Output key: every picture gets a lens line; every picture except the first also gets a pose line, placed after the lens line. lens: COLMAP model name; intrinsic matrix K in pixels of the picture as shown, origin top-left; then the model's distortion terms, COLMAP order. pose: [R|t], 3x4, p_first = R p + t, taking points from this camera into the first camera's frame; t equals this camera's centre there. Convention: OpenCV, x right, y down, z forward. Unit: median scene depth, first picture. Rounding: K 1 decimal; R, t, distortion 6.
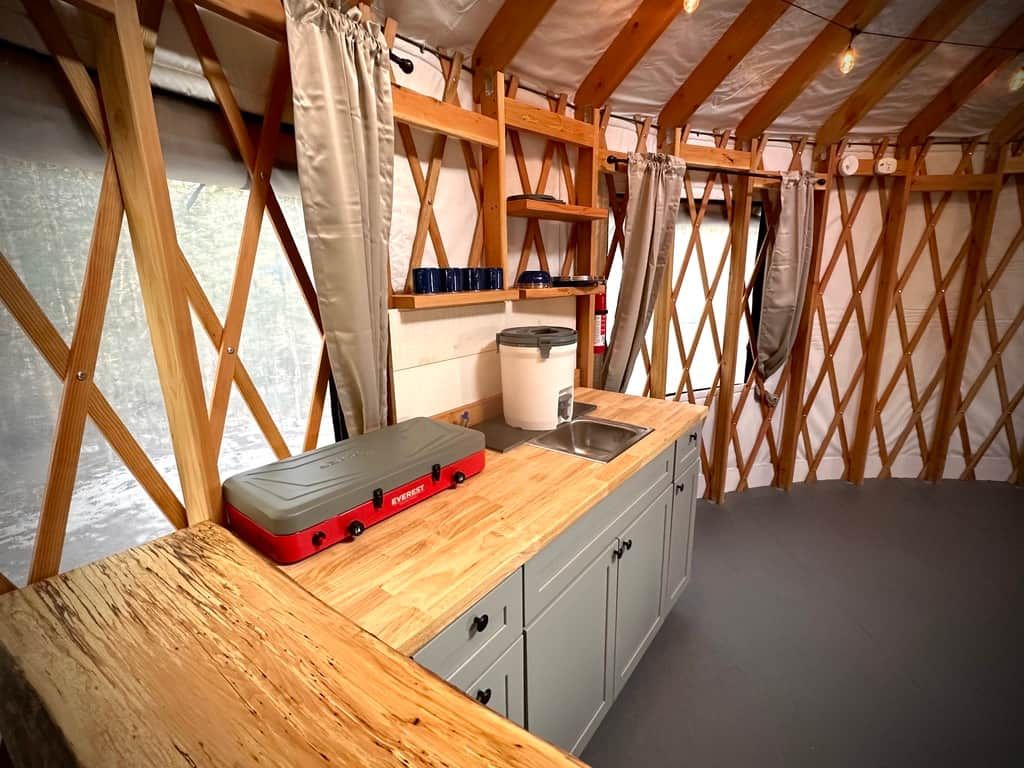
lens RADIAL K [[481.6, 0, 512.0], [0, 481.6, 384.0], [0, 0, 1]] dist [-0.000750, 0.000167]
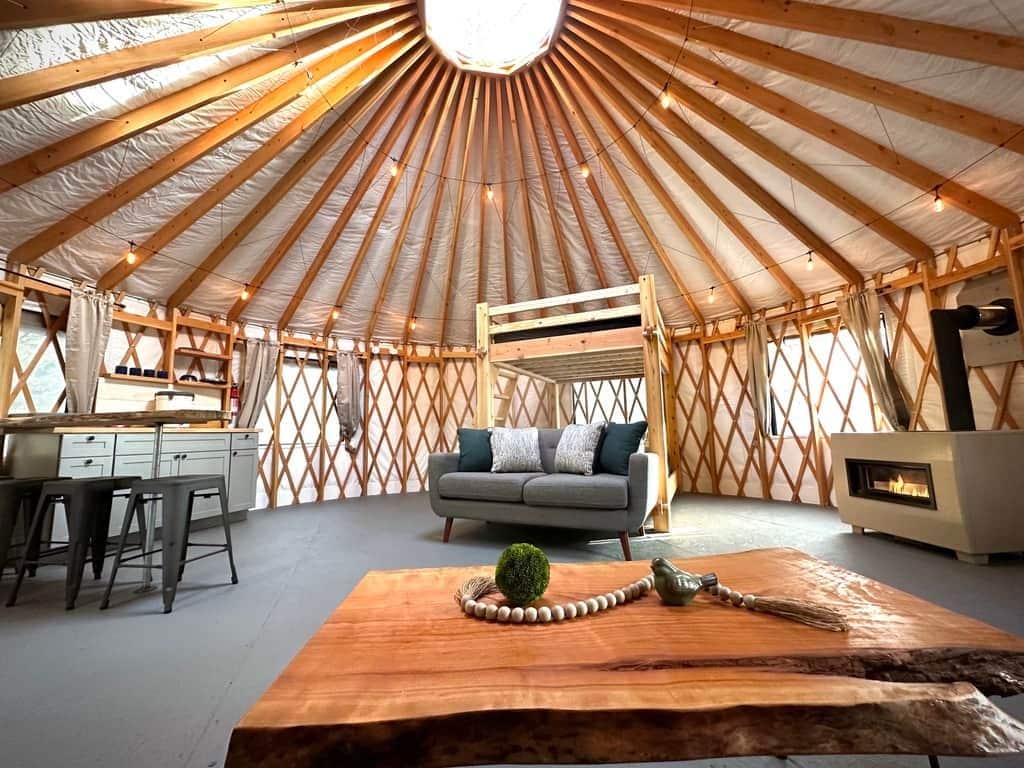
lens RADIAL K [[410.8, 0, 512.0], [0, 410.8, 384.0], [0, 0, 1]] dist [-0.001844, -0.000508]
pose [[0.945445, 0.038011, 0.323556, 0.982834], [0.077239, 0.938699, -0.335974, 0.686678], [-0.316492, 0.342636, 0.884553, -1.489482]]
